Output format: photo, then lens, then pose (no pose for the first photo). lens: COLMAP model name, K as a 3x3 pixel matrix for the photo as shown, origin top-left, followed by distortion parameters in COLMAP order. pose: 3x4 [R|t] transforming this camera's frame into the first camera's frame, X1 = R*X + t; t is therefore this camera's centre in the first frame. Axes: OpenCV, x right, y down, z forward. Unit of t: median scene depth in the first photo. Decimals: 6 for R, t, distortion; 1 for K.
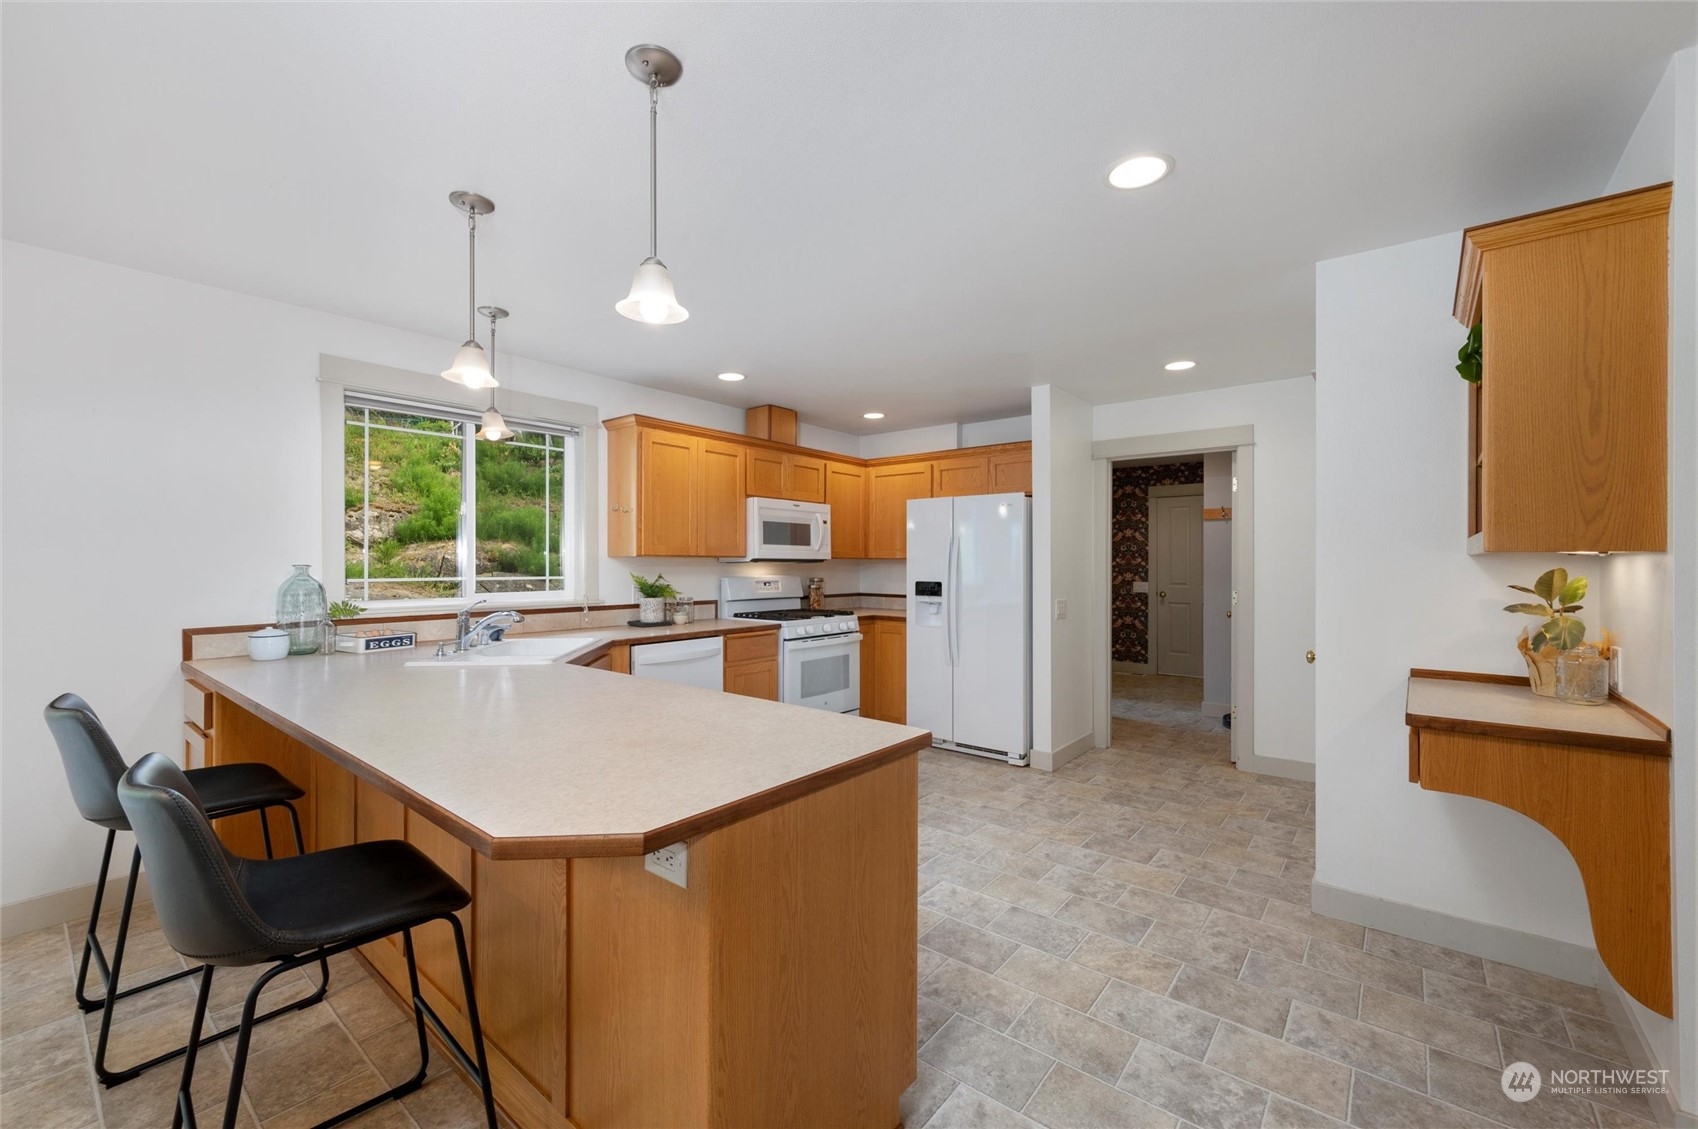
lens RADIAL K [[695.0, 0, 853.7], [0, 695.0, 560.8], [0, 0, 1]] dist [-0.000232, -0.000199]
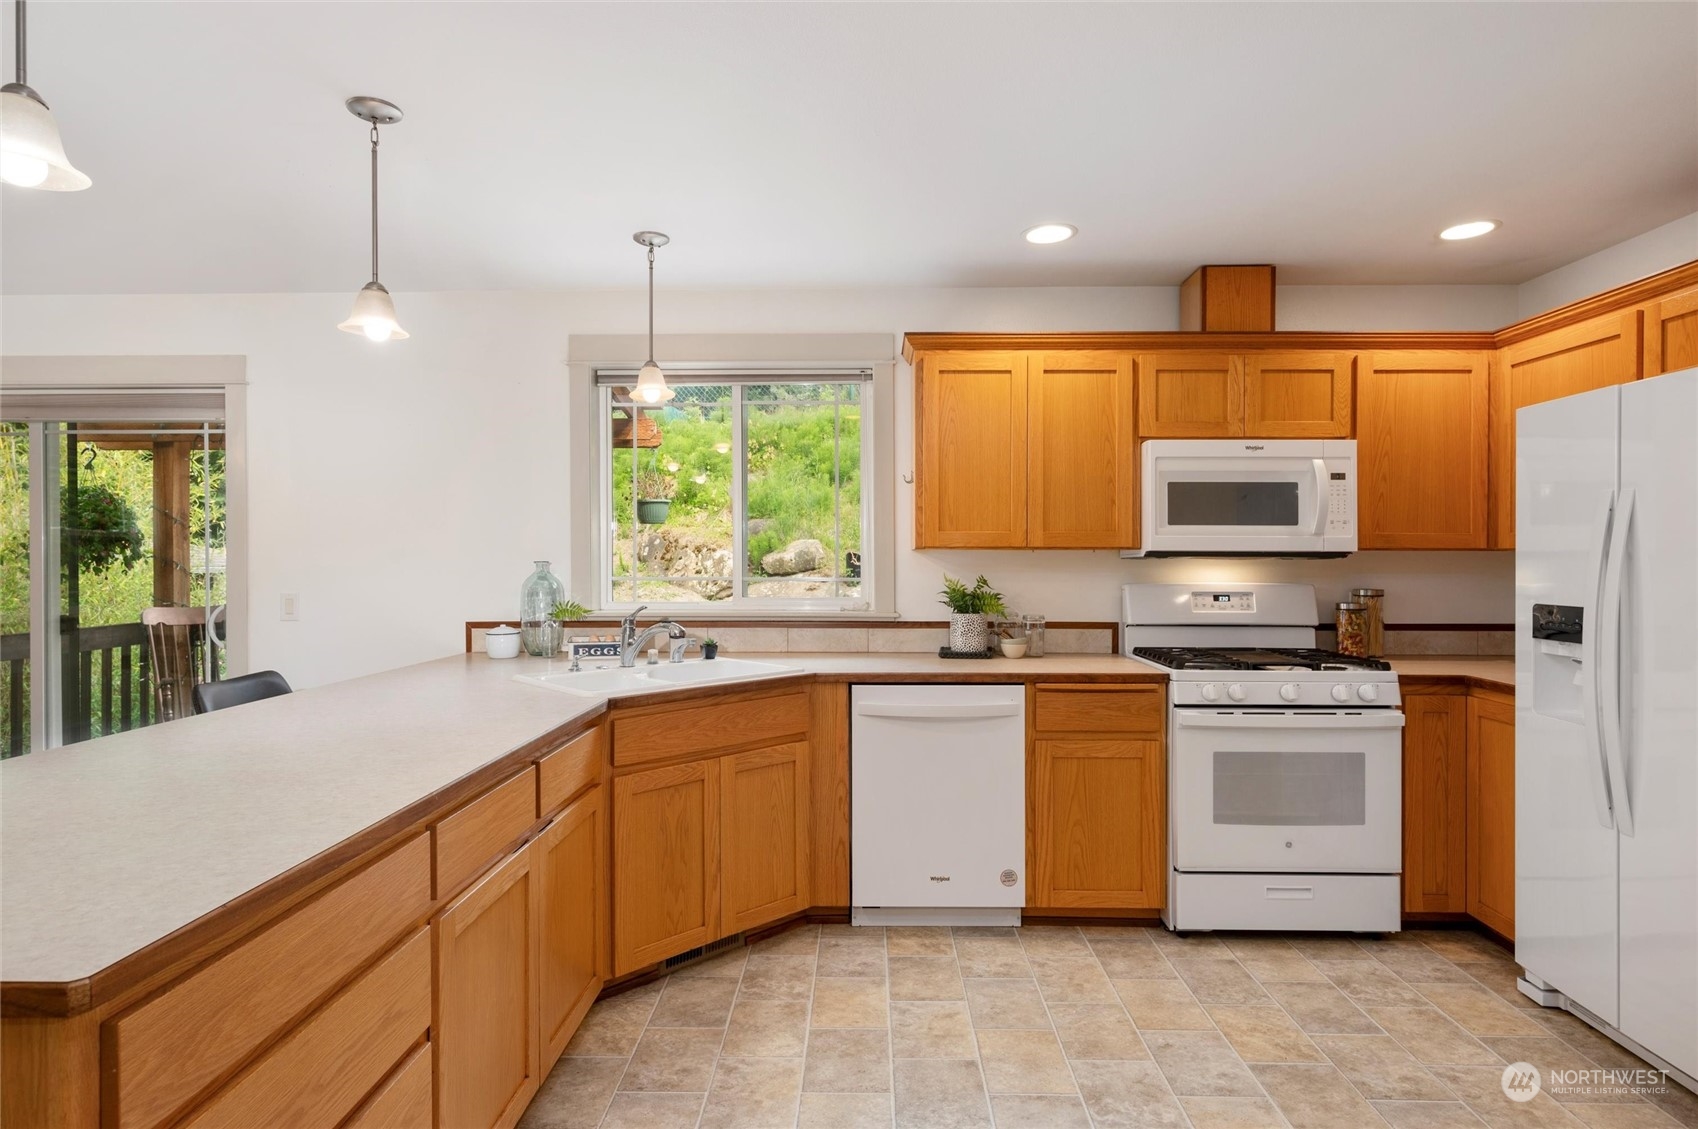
lens RADIAL K [[912.6, 0, 844.5], [0, 912.6, 550.3], [0, 0, 1]] dist [-0.001849, 0.001219]
pose [[0.607318, -0.006773, -0.794430, 0.285780], [0.002324, 0.999975, -0.006748, 0.000366], [0.794455, 0.002252, 0.607318, 0.366450]]
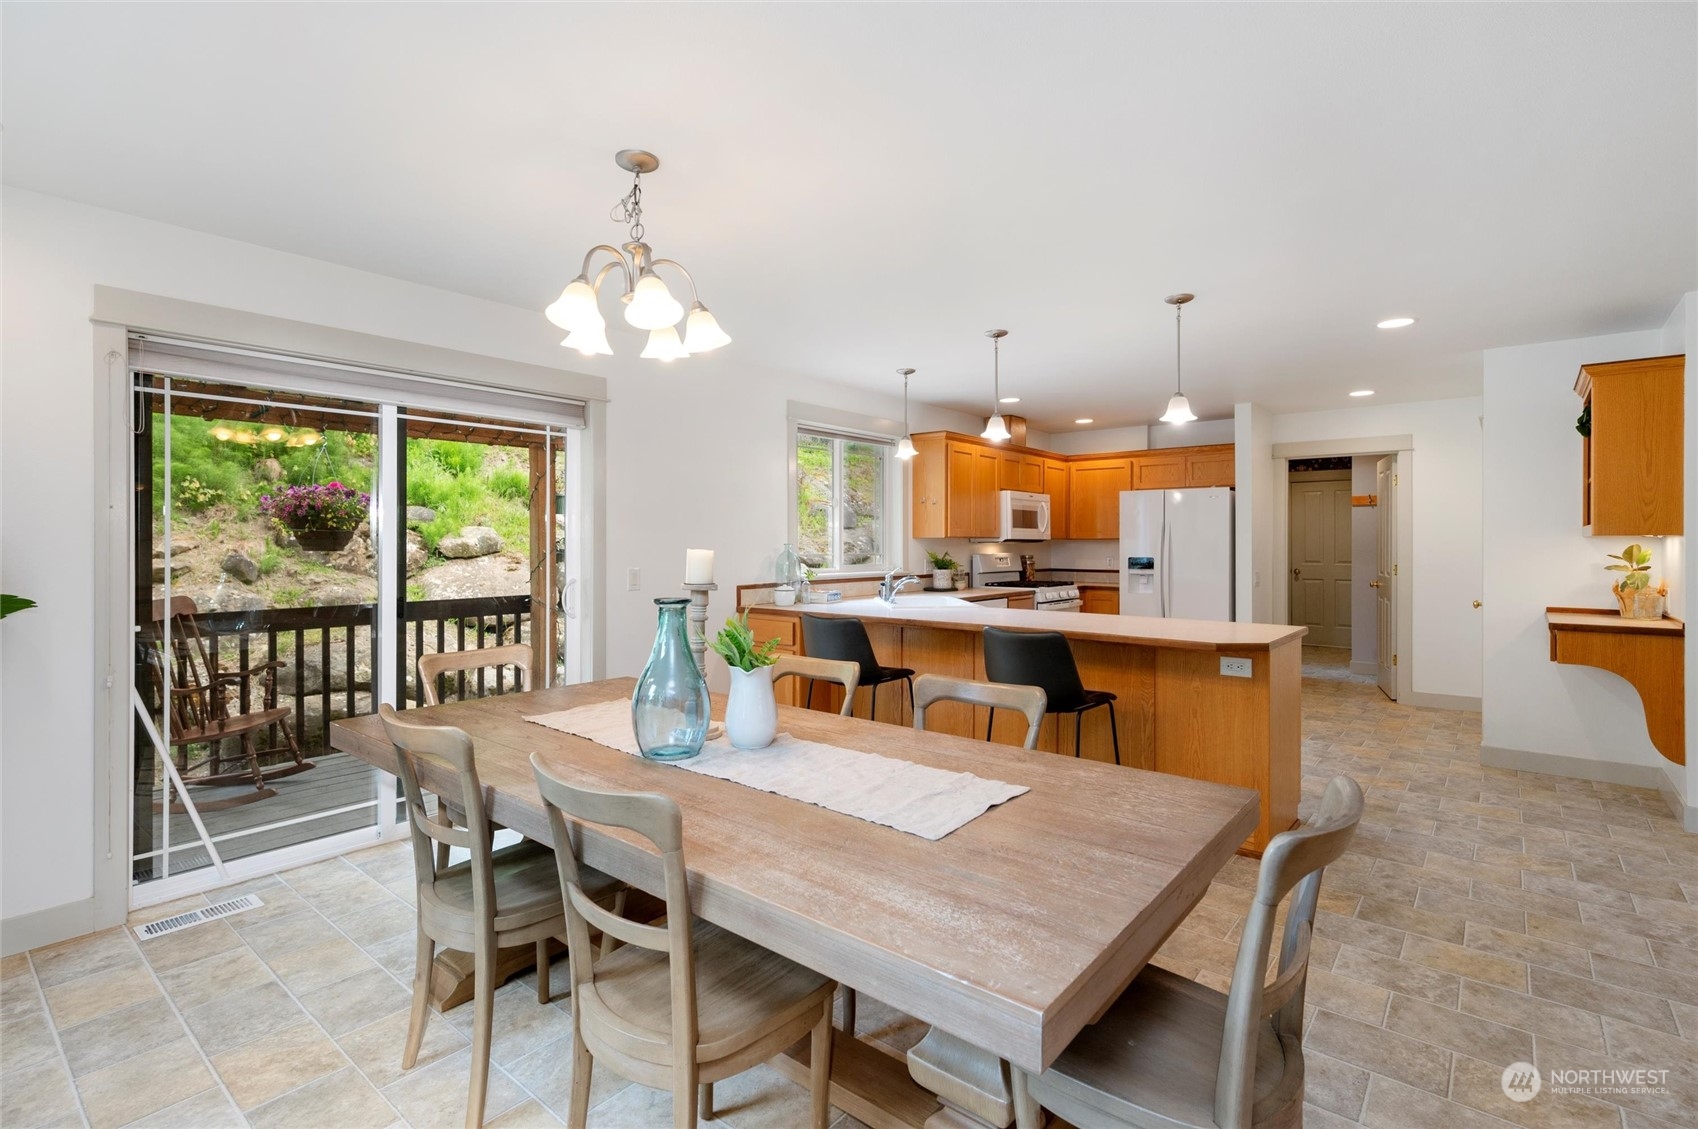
lens RADIAL K [[801.4, 0, 850.9], [0, 801.4, 543.9], [0, 0, 1]] dist [-0.000438, 0.000143]
pose [[0.999897, -0.000809, -0.014354, -0.403962], [0.000850, 0.999996, 0.002833, 0.000887], [0.014351, -0.002844, 0.999893, -0.453352]]
